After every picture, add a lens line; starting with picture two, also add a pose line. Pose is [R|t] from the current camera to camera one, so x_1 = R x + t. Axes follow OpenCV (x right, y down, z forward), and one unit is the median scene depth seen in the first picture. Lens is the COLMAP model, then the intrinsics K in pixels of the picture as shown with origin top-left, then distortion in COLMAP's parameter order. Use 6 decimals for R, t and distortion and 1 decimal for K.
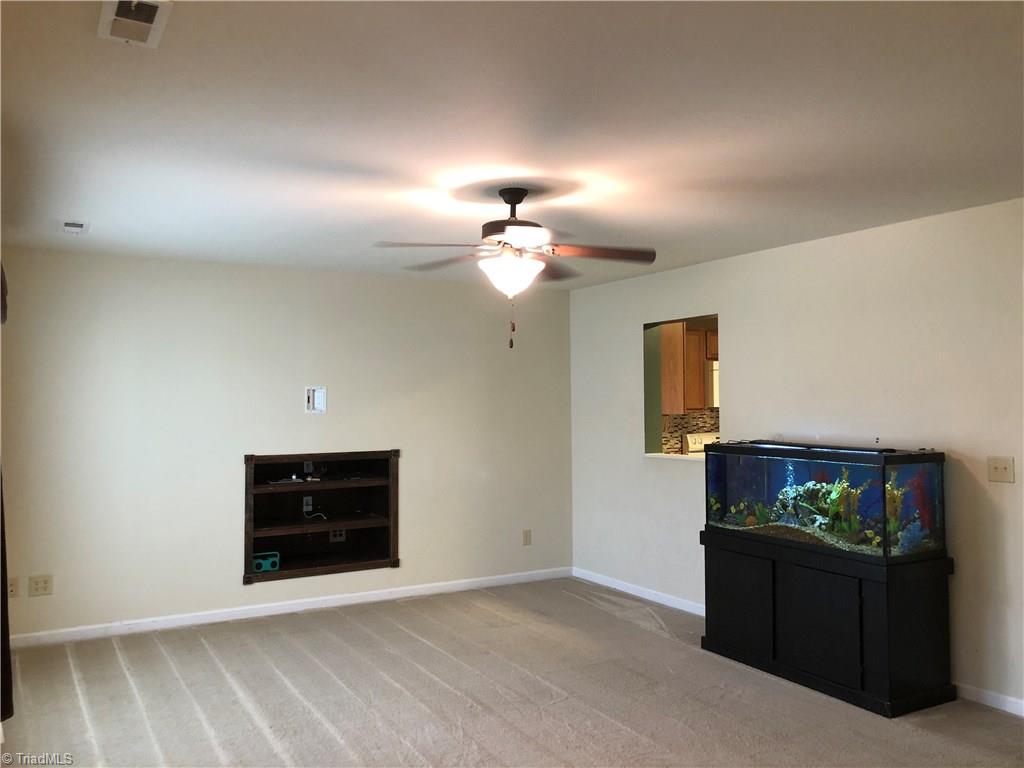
lens RADIAL K [[829.3, 0, 510.4], [0, 829.3, 384.4], [0, 0, 1]] dist [0.018902, -0.031997]
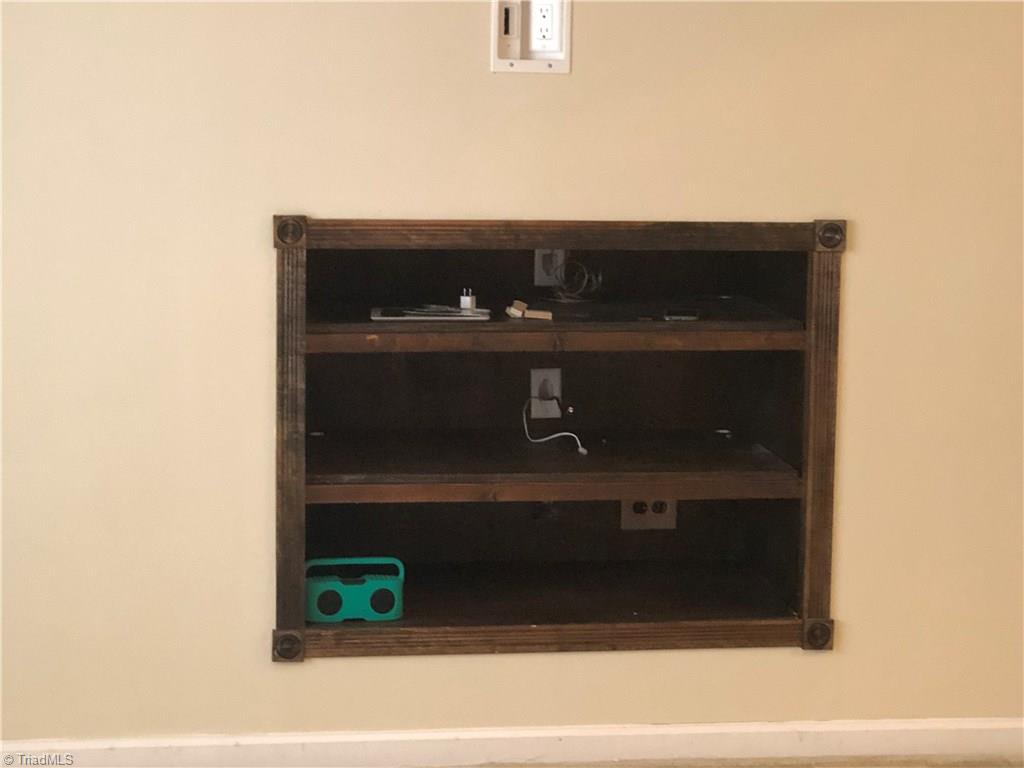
lens RADIAL K [[2172.4, 0, 512.6], [0, 2172.4, 385.4], [0, 0, 1]] dist [-0.058185, 0.000000]
pose [[0.922003, 0.072364, -0.380360, 0.036070], [-0.011886, 0.987206, 0.159006, 0.022972], [0.387000, -0.142083, 0.911067, 0.339890]]
